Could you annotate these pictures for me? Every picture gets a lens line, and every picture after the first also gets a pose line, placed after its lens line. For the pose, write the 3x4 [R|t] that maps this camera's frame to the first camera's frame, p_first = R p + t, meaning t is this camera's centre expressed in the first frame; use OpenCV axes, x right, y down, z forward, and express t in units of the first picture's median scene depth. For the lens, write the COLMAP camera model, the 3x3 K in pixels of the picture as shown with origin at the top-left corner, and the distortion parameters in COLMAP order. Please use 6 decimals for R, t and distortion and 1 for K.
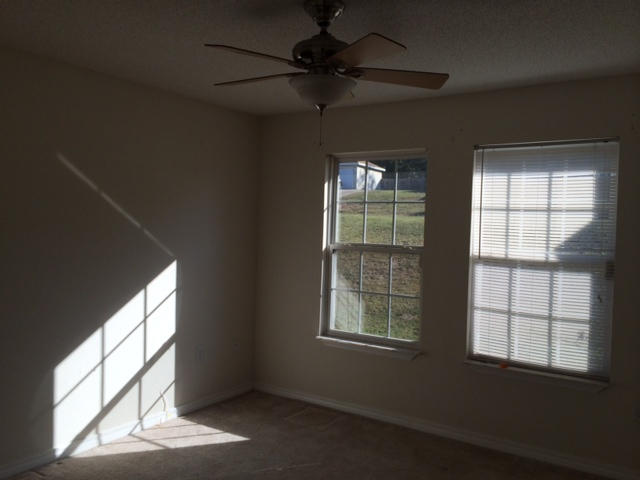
lens RADIAL K [[559.9, 0, 320.0], [0, 559.9, 240.0], [0, 0, 1]] dist [0.091804, -0.106484]
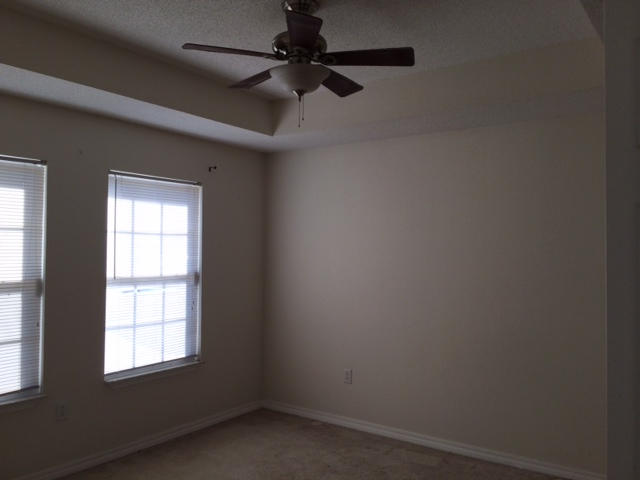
lens RADIAL K [[559.9, 0, 320.0], [0, 559.9, 240.0], [0, 0, 1]] dist [0.091804, -0.106484]
pose [[0.018153, -0.019294, 0.999649, -0.754439], [0.028650, 0.999413, 0.018769, -0.049219], [-0.999425, 0.028299, 0.018695, 0.606739]]
